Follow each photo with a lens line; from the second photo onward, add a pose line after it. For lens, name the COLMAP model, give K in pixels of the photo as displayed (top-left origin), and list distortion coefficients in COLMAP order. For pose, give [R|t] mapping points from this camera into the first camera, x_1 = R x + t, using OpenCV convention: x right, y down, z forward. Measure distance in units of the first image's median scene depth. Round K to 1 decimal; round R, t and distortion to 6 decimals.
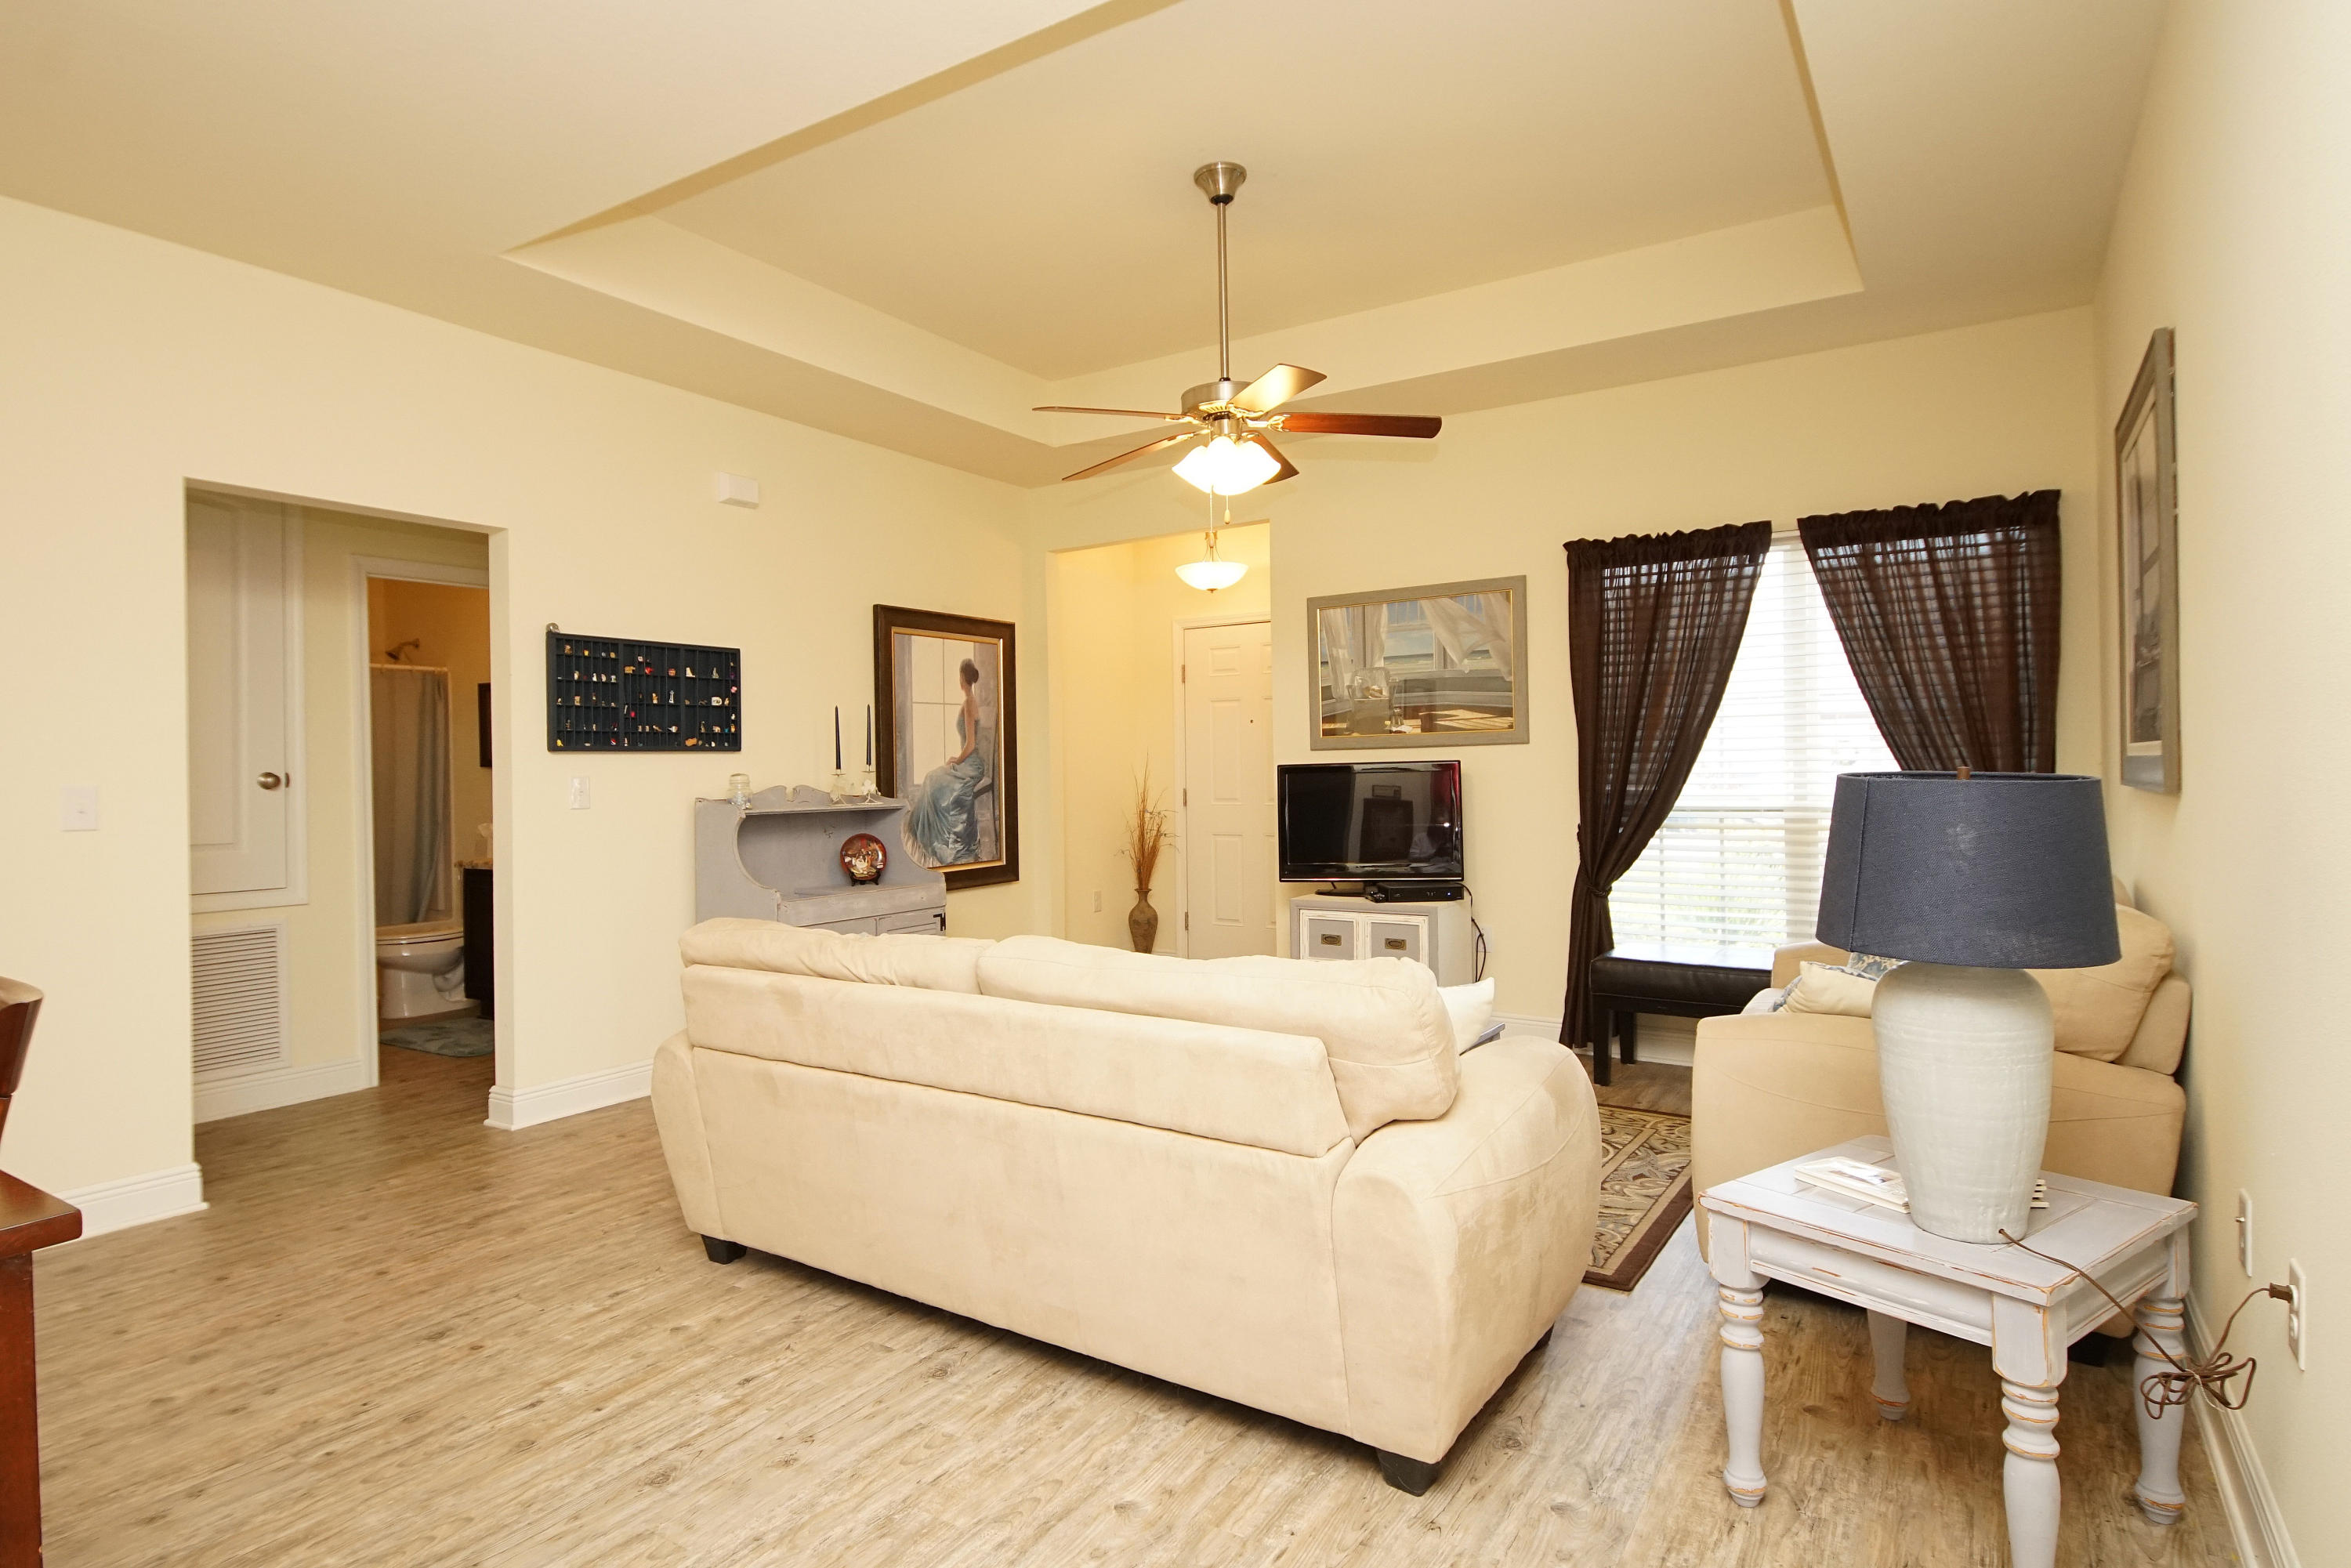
lens RADIAL K [[1259.5, 0, 1153.2], [0, 1259.5, 780.6], [0, 0, 1]] dist [0.022352, -0.023018]
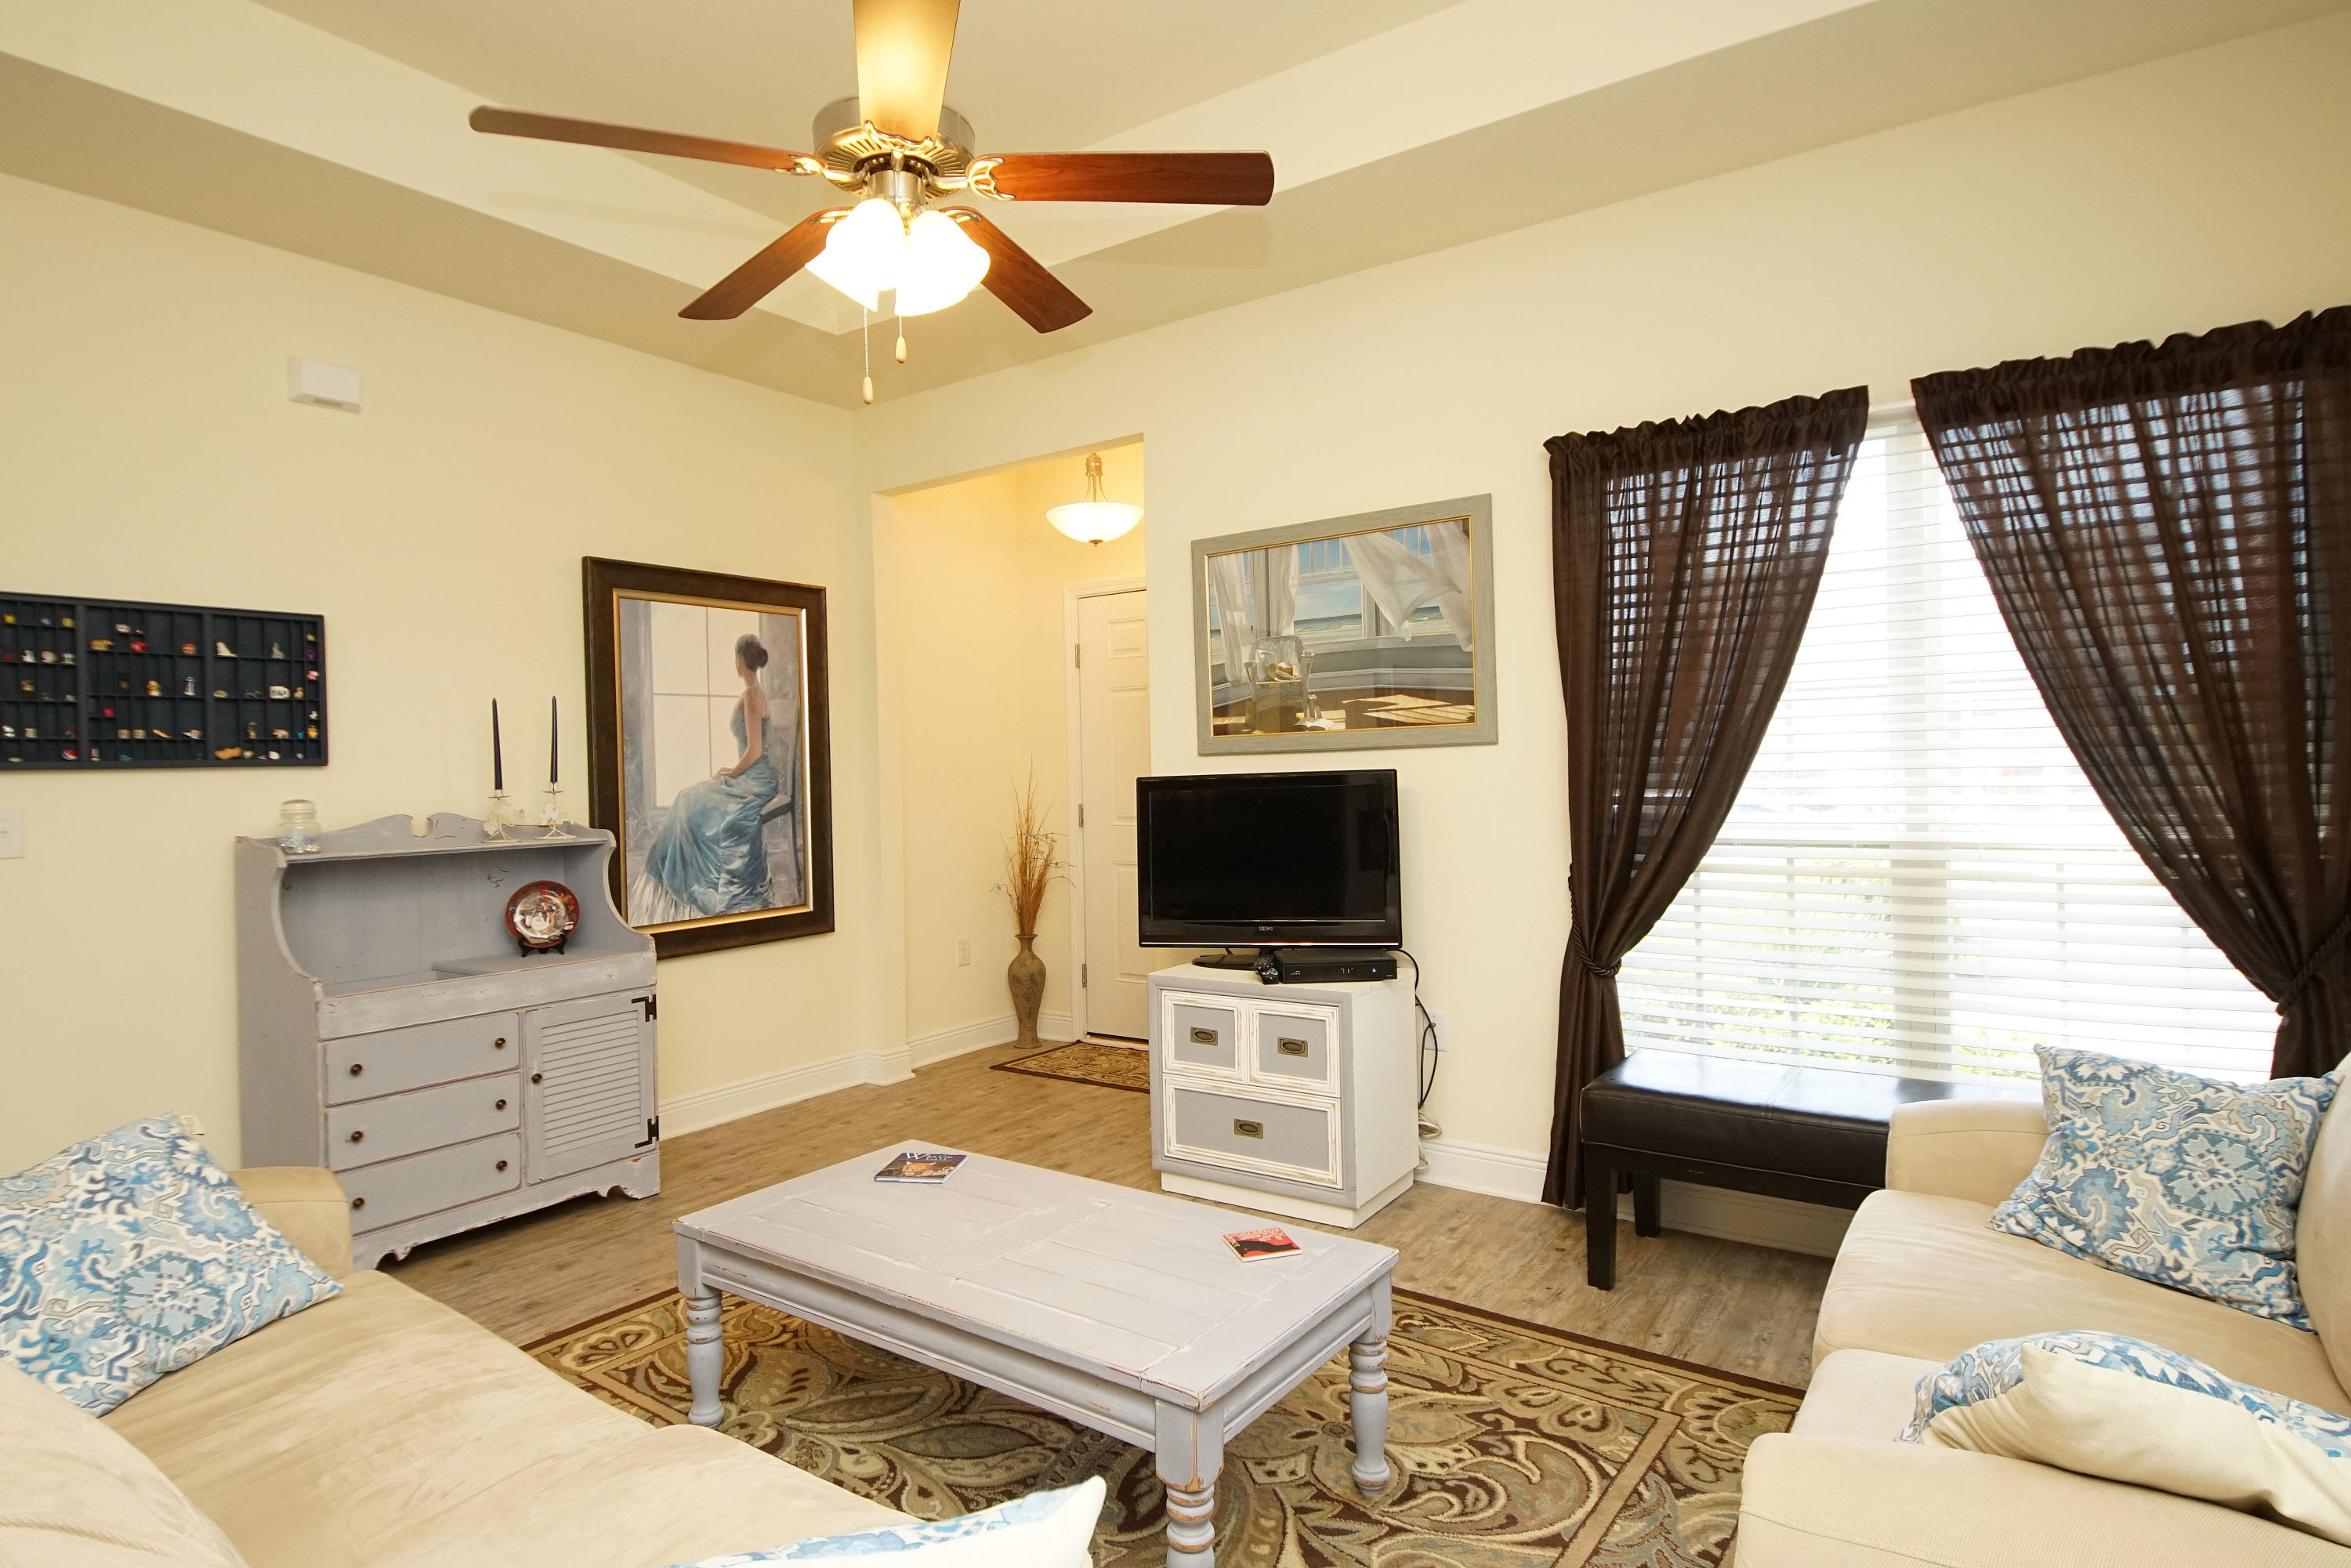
lens RADIAL K [[1259.5, 0, 1153.4], [0, 1259.5, 779.5], [0, 0, 1]] dist [0.022352, -0.023018]
pose [[0.999164, -0.007369, -0.040217, 0.151273], [0.007363, 0.999973, -0.000306, -0.012462], [0.040218, 0.000010, 0.999191, 0.342701]]
